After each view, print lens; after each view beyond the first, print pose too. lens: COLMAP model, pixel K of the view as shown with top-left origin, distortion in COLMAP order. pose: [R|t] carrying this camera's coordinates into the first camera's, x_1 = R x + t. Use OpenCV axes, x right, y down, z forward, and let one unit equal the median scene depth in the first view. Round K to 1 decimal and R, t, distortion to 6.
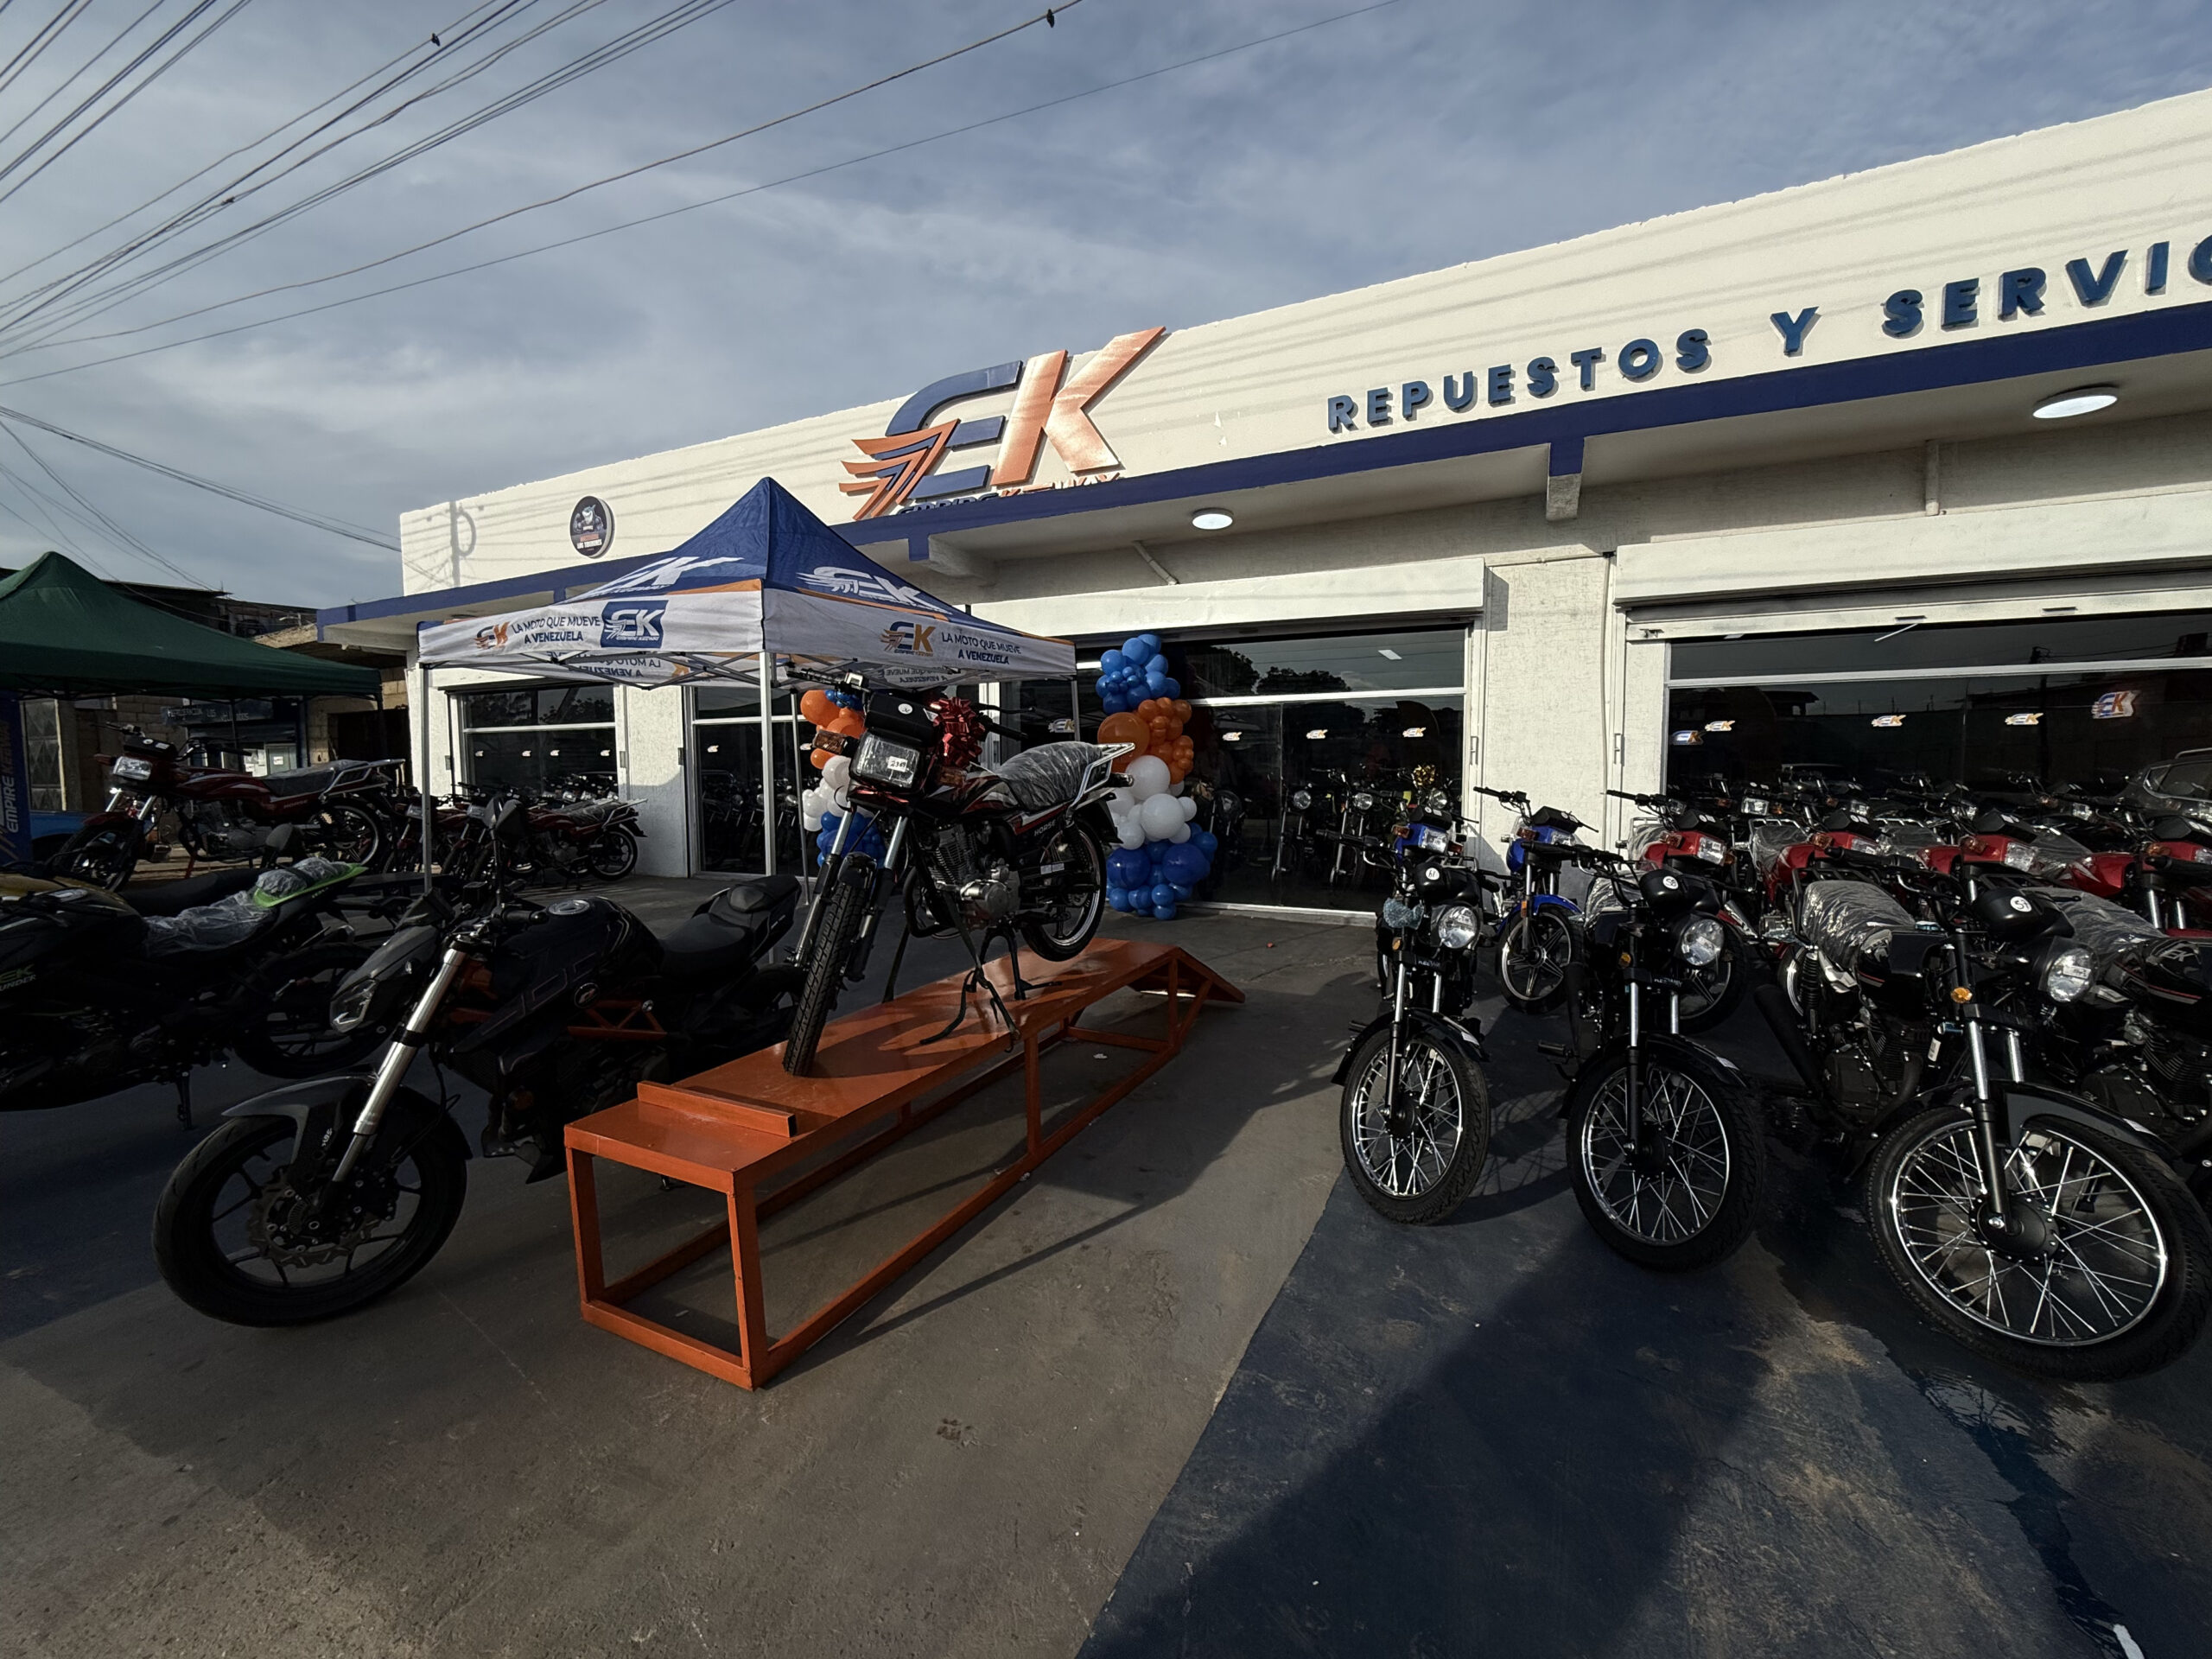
lens RADIAL K [[876.0, 0, 1106.0], [0, 876.0, 829.5], [0, 0, 1]] dist [0.007222, 0.000114]
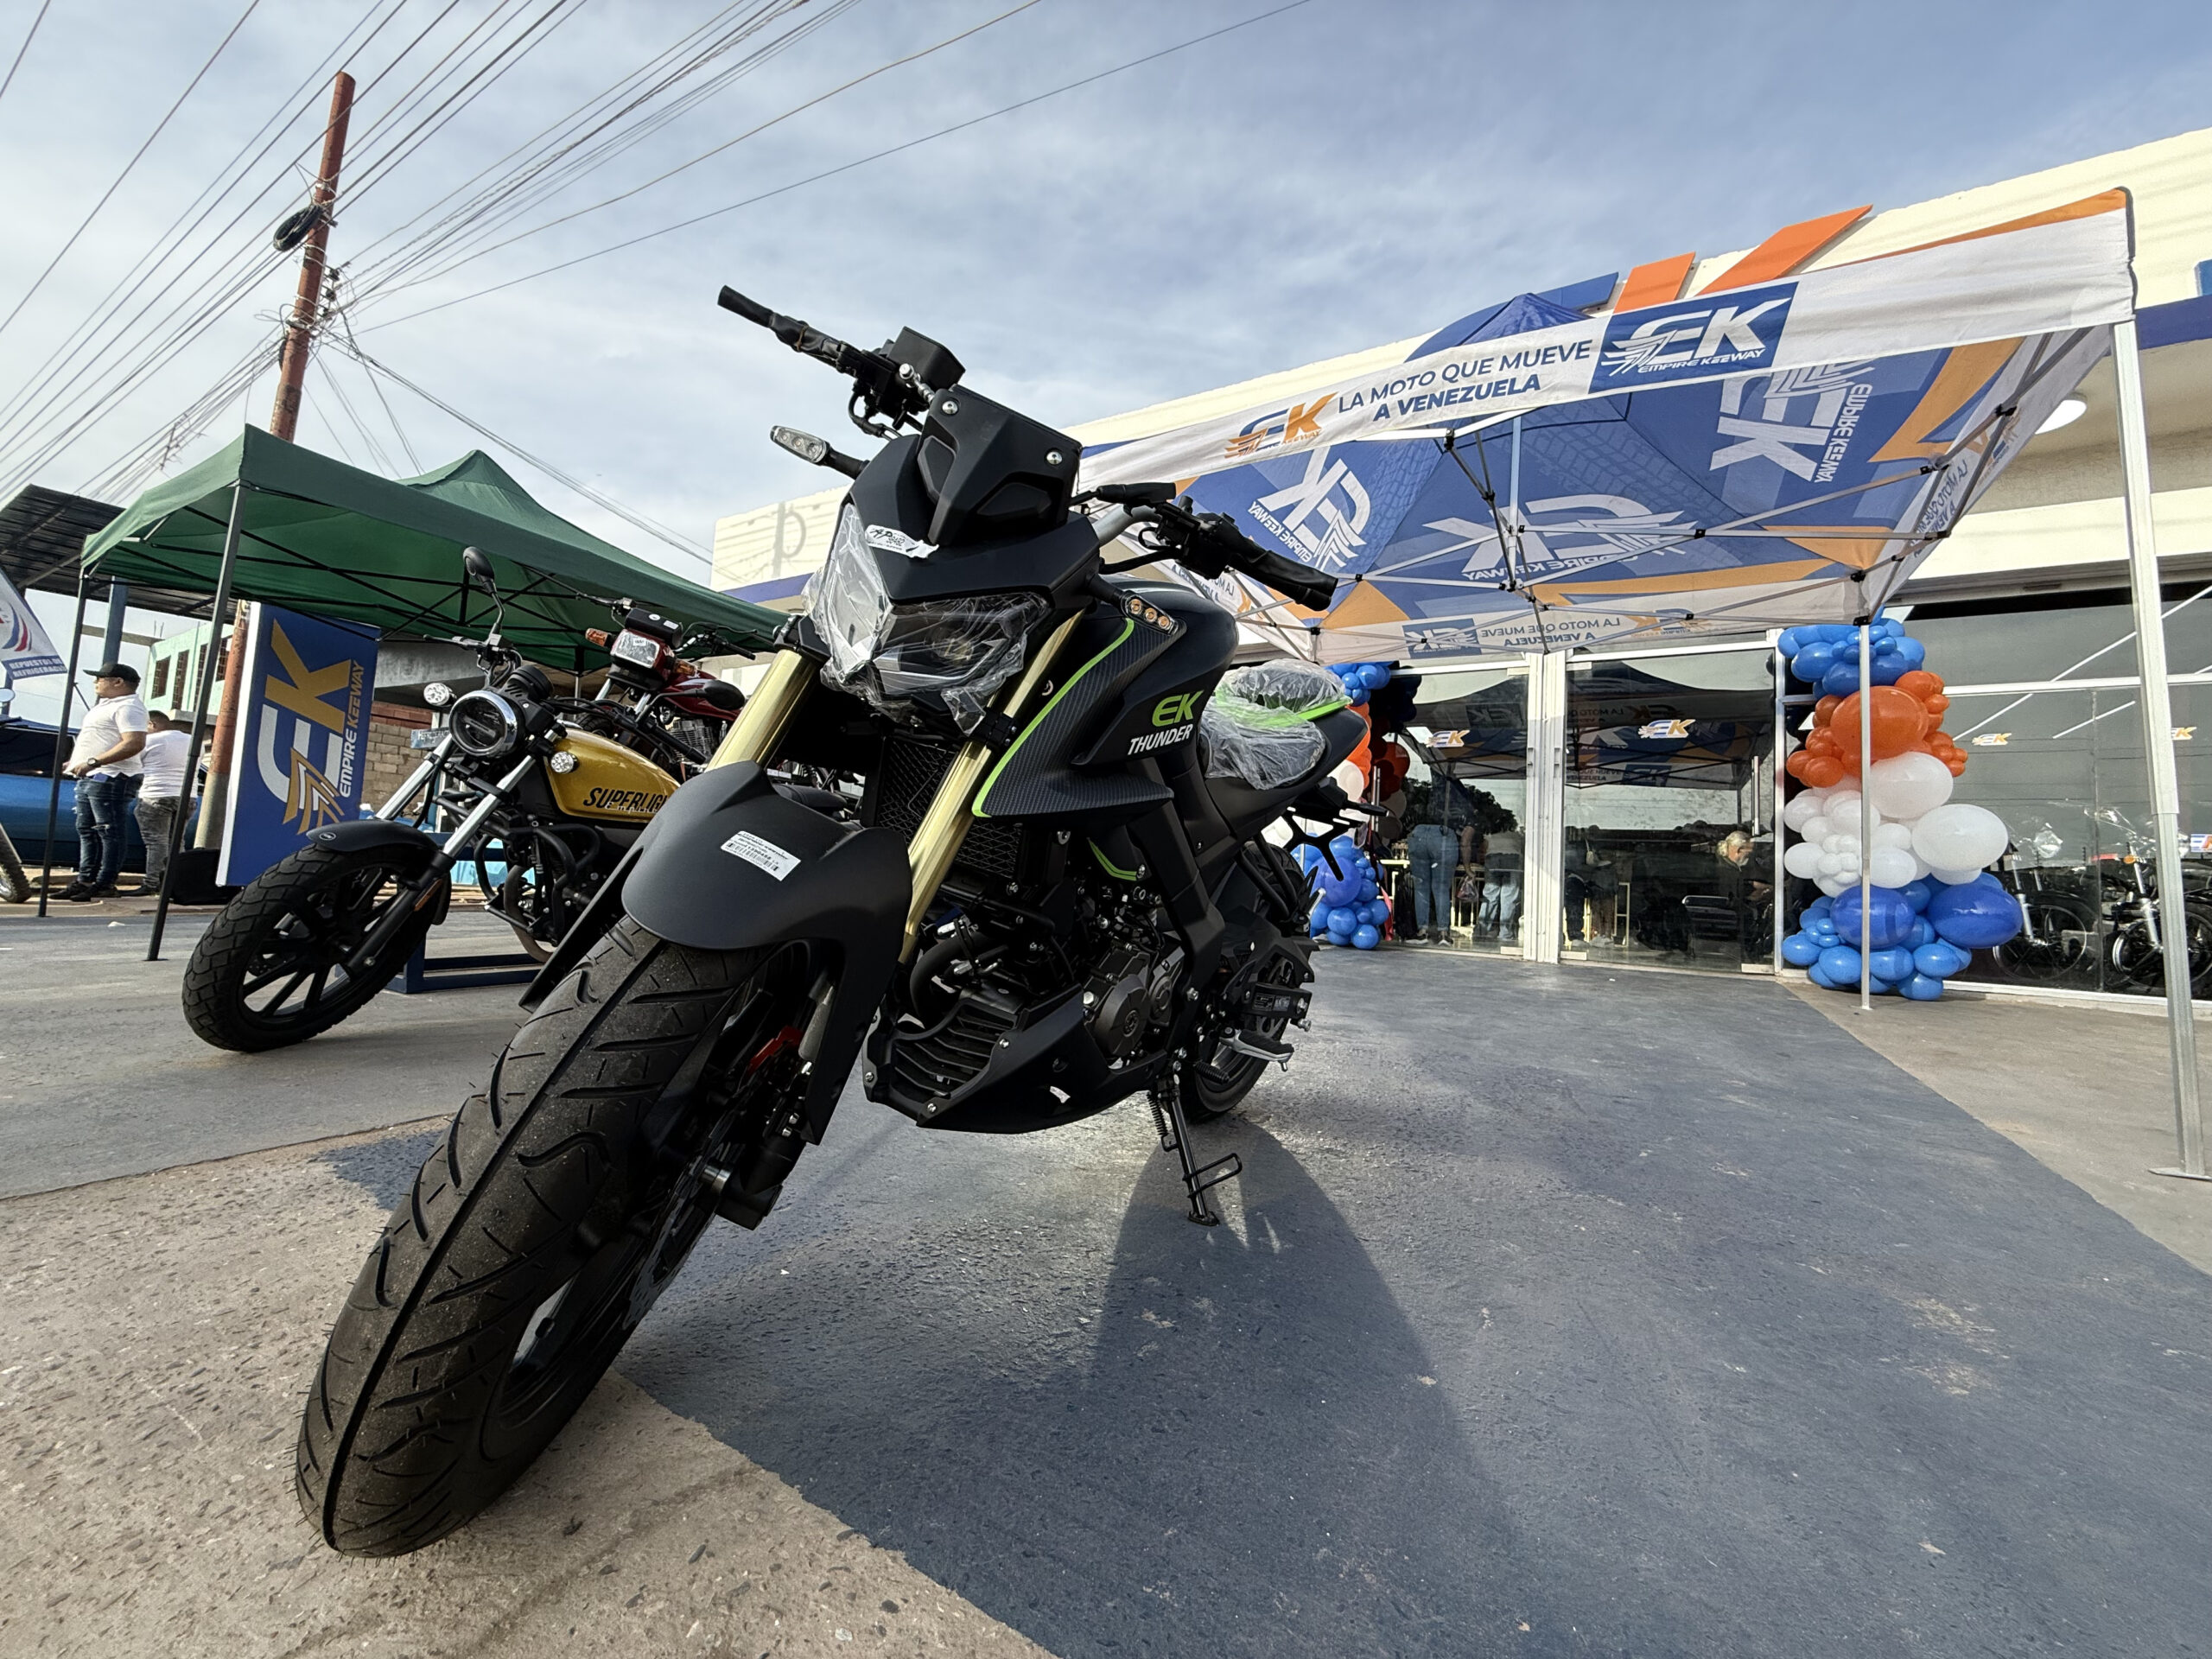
lens RADIAL K [[873.0, 0, 1106.0], [0, 873.0, 829.5], [0, 0, 1]] dist [-0.001204, -0.000073]
pose [[0.995600, 0.053560, -0.076893, -0.543982], [-0.063740, 0.988558, -0.136709, 0.113587], [0.068691, 0.141009, 0.987622, 0.297280]]
